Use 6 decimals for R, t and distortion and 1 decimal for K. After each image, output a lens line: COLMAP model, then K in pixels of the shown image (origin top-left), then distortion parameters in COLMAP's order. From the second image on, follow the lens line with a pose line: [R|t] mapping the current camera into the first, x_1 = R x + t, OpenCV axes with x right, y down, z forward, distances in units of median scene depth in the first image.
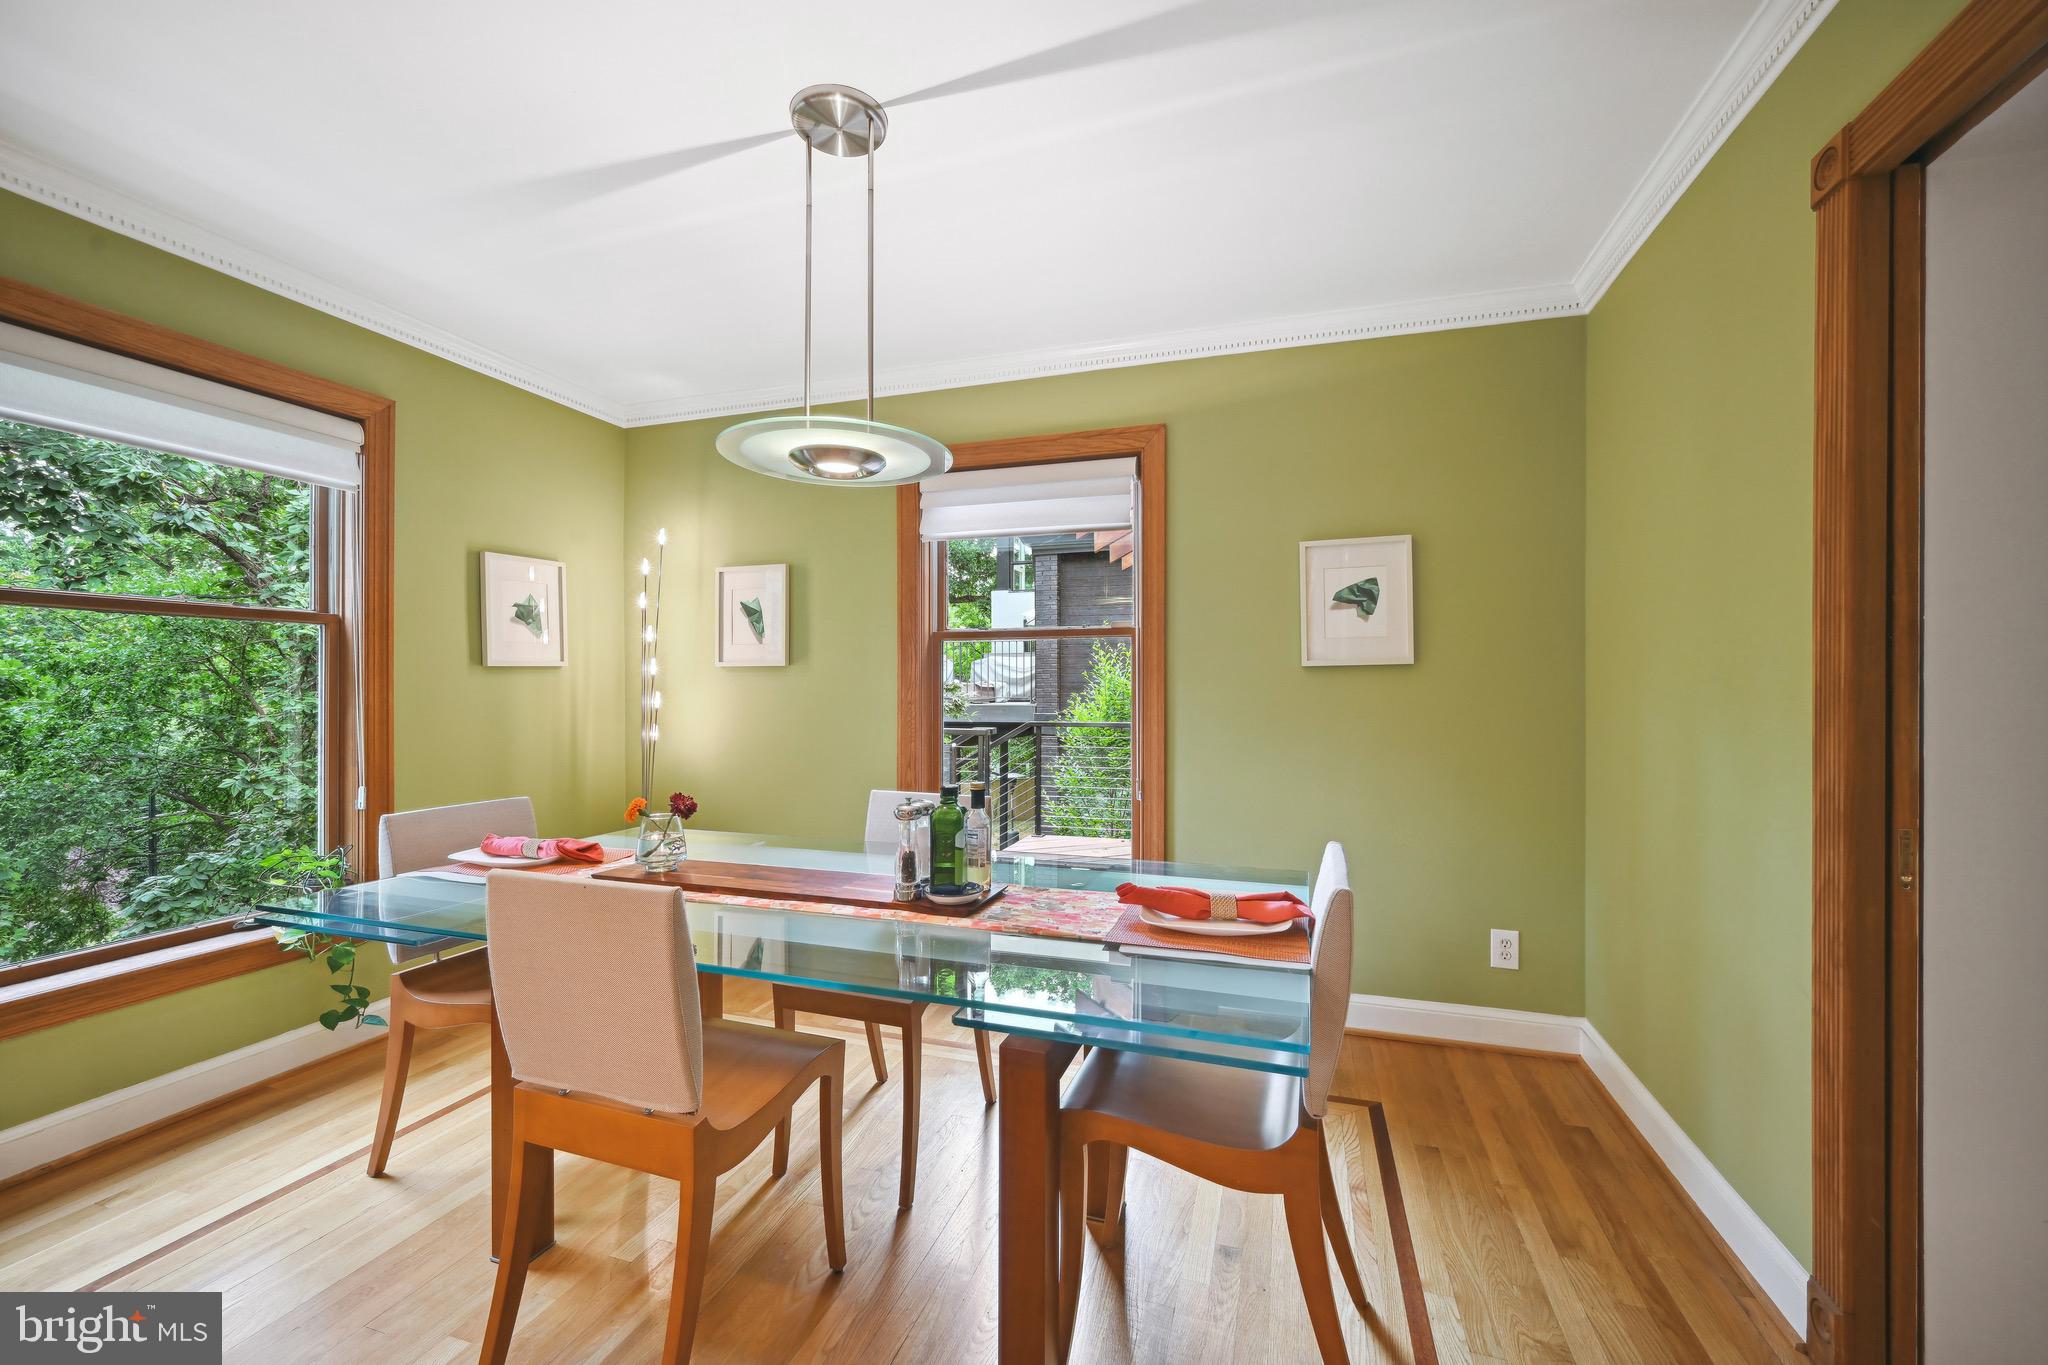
lens RADIAL K [[829.6, 0, 1024.0], [0, 829.6, 682.5], [0, 0, 1]] dist [-0.000185, -0.000012]
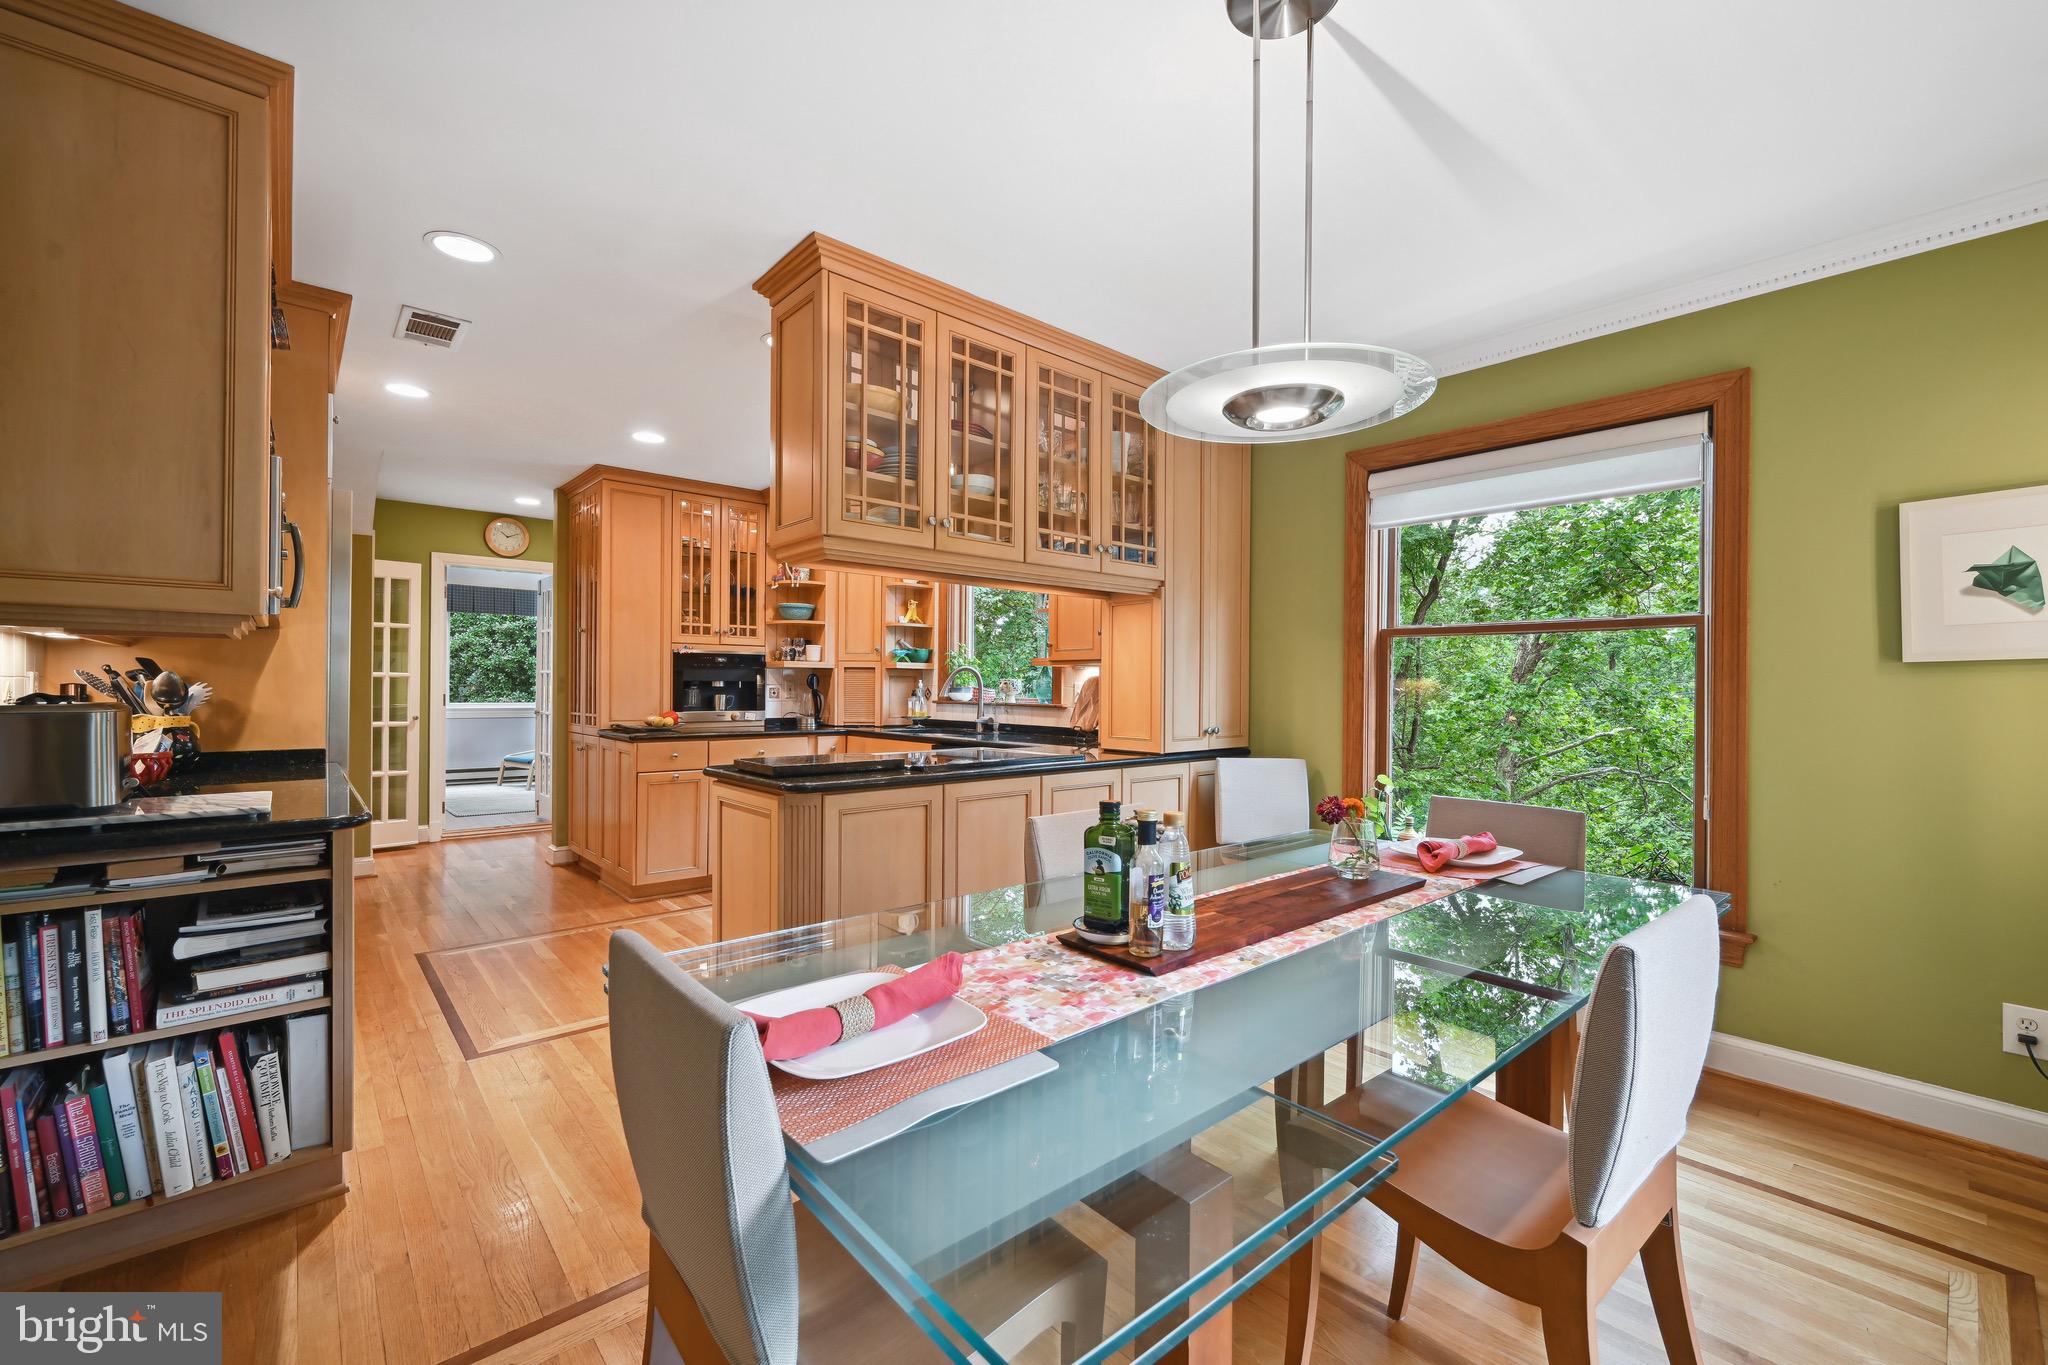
lens RADIAL K [[829.6, 0, 1024.0], [0, 829.6, 682.5], [0, 0, 1]] dist [-0.000185, -0.000012]
pose [[-0.509928, -0.008078, -0.860179, 0.402876], [-0.003685, 0.999967, -0.007207, 0.006649], [0.860209, -0.000506, -0.509941, 0.801951]]
